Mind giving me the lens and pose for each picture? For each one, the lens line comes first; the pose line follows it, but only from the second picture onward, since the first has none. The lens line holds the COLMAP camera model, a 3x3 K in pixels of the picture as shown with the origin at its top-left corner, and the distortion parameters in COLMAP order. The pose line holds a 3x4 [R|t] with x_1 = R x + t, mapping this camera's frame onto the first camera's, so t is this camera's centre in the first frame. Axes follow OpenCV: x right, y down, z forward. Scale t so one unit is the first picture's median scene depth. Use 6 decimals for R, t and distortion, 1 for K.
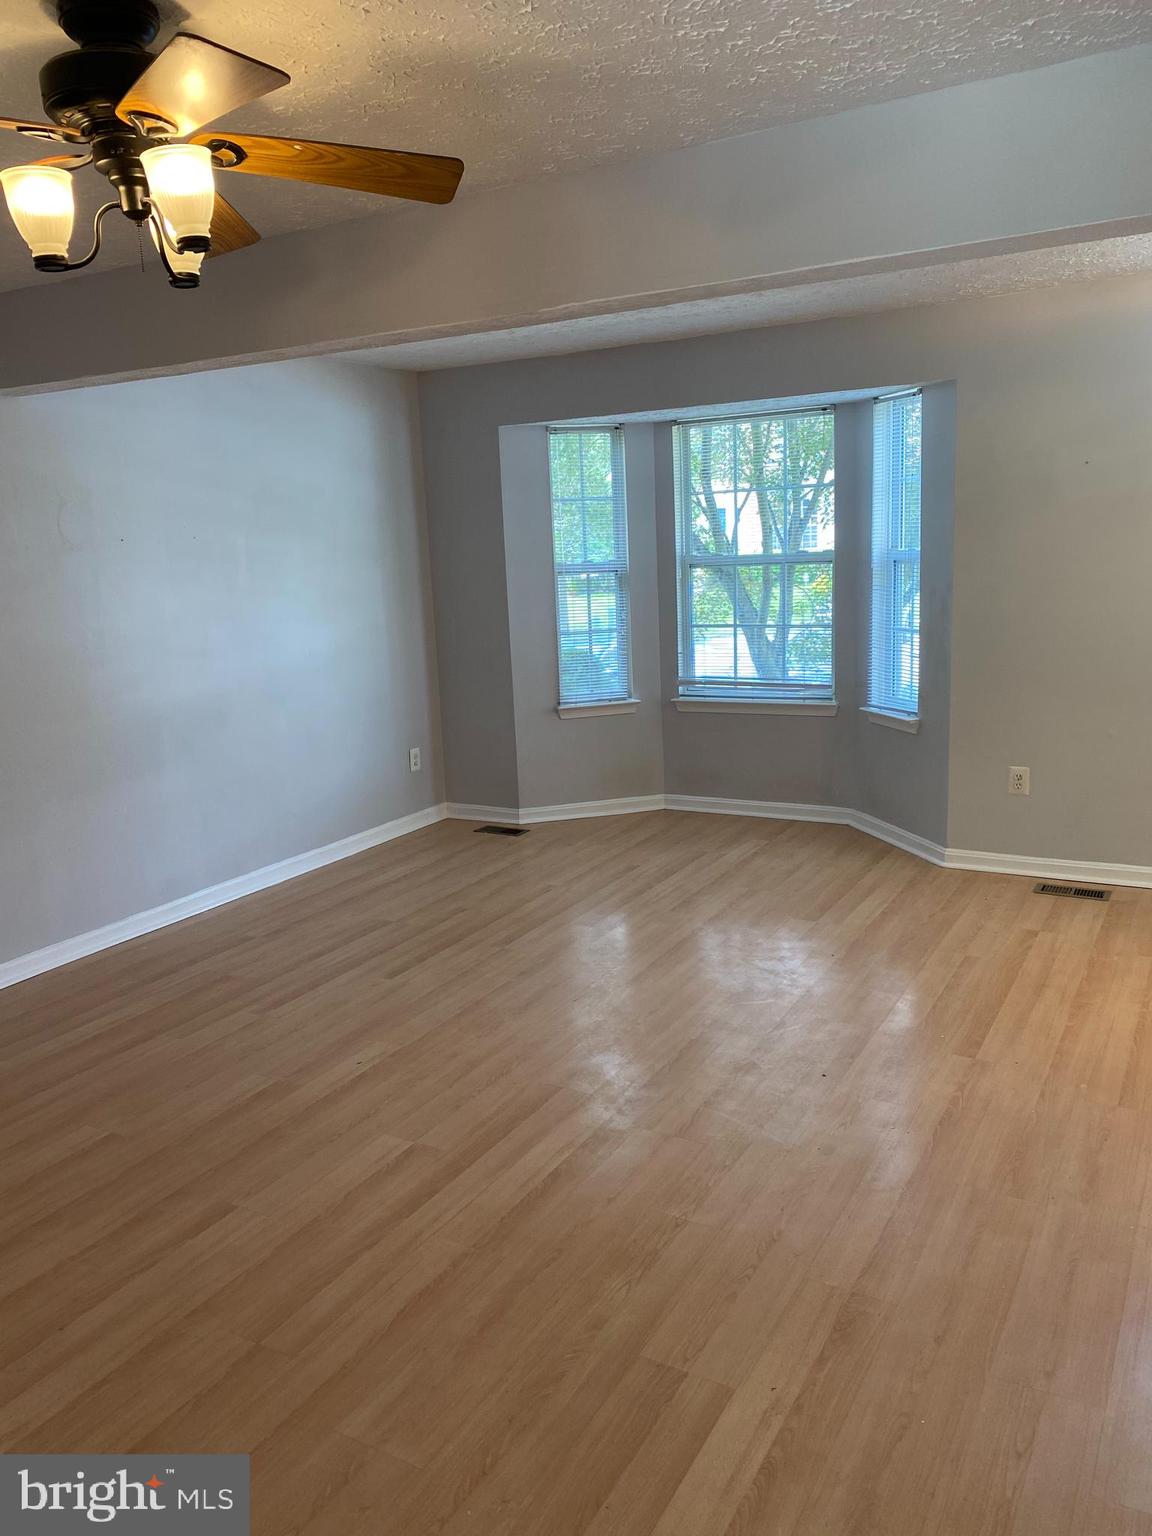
lens RADIAL K [[1173.9, 0, 580.7], [0, 1173.9, 774.2], [0, 0, 1]] dist [0.036446, -0.024587]
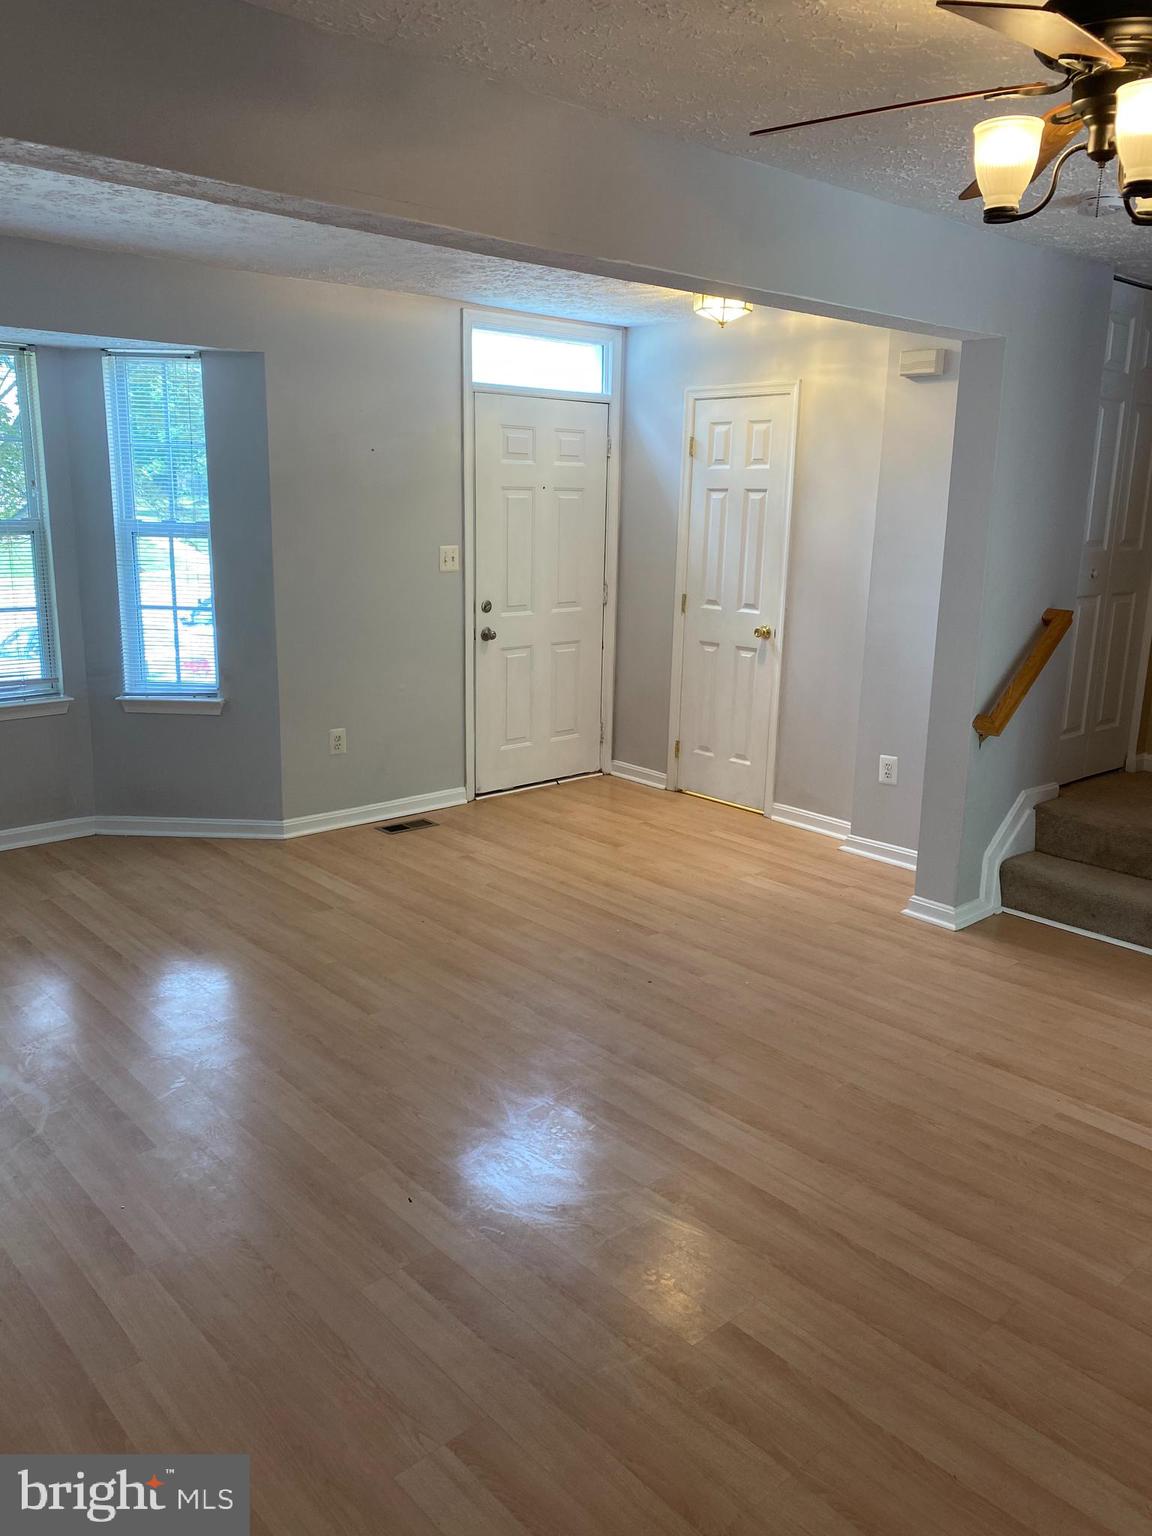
lens RADIAL K [[1173.9, 0, 580.5], [0, 1173.9, 763.0], [0, 0, 1]] dist [0.036446, -0.024587]
pose [[0.307710, -0.169816, 0.936204, -0.576579], [0.158590, 0.979334, 0.125514, -0.075364], [-0.938170, 0.109851, 0.328282, 0.443630]]
